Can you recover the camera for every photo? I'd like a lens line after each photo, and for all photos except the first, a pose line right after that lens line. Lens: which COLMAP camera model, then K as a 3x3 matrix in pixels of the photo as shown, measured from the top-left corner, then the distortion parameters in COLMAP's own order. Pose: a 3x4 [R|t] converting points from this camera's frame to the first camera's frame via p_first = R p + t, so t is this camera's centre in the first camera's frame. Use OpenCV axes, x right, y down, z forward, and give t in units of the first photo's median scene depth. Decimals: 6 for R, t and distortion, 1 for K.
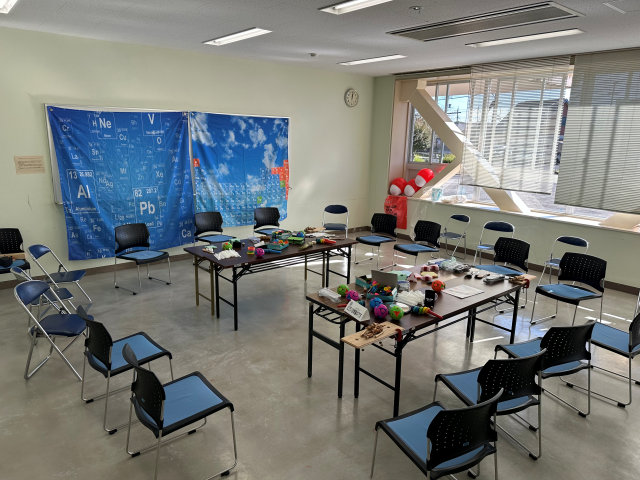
lens RADIAL K [[451.2, 0, 318.8], [0, 451.2, 244.4], [0, 0, 1]] dist [0.087934, -0.145236]
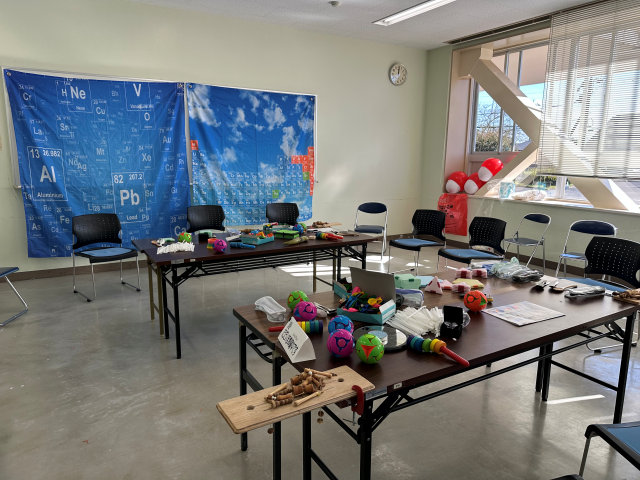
lens RADIAL K [[459.2, 0, 320.0], [0, 459.2, 240.0], [0, 0, 1]] dist [-0.006214, -0.008362]
pose [[0.987127, 0.018748, -0.158836, 0.100266], [-0.027505, 0.998210, -0.053114, 0.032323], [0.157555, 0.056799, 0.985875, 0.258806]]
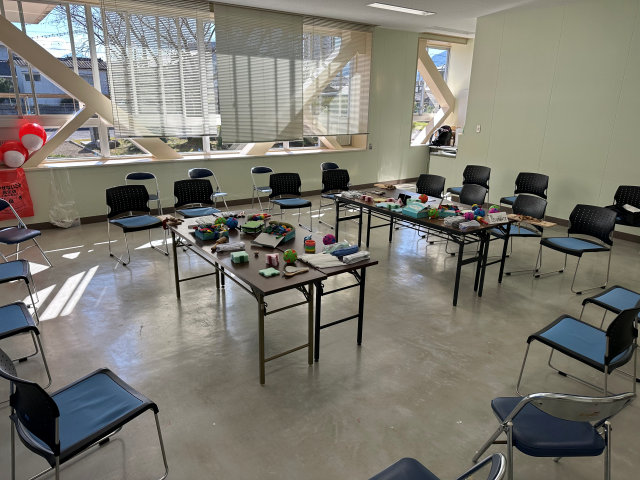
lens RADIAL K [[451.2, 0, 318.8], [0, 451.2, 244.4], [0, 0, 1]] dist [0.087934, -0.145236]
pose [[0.061067, -0.317187, 0.946395, -0.645210], [0.220462, 0.929033, 0.297143, -0.148364], [-0.973482, 0.190498, 0.126661, 0.720191]]
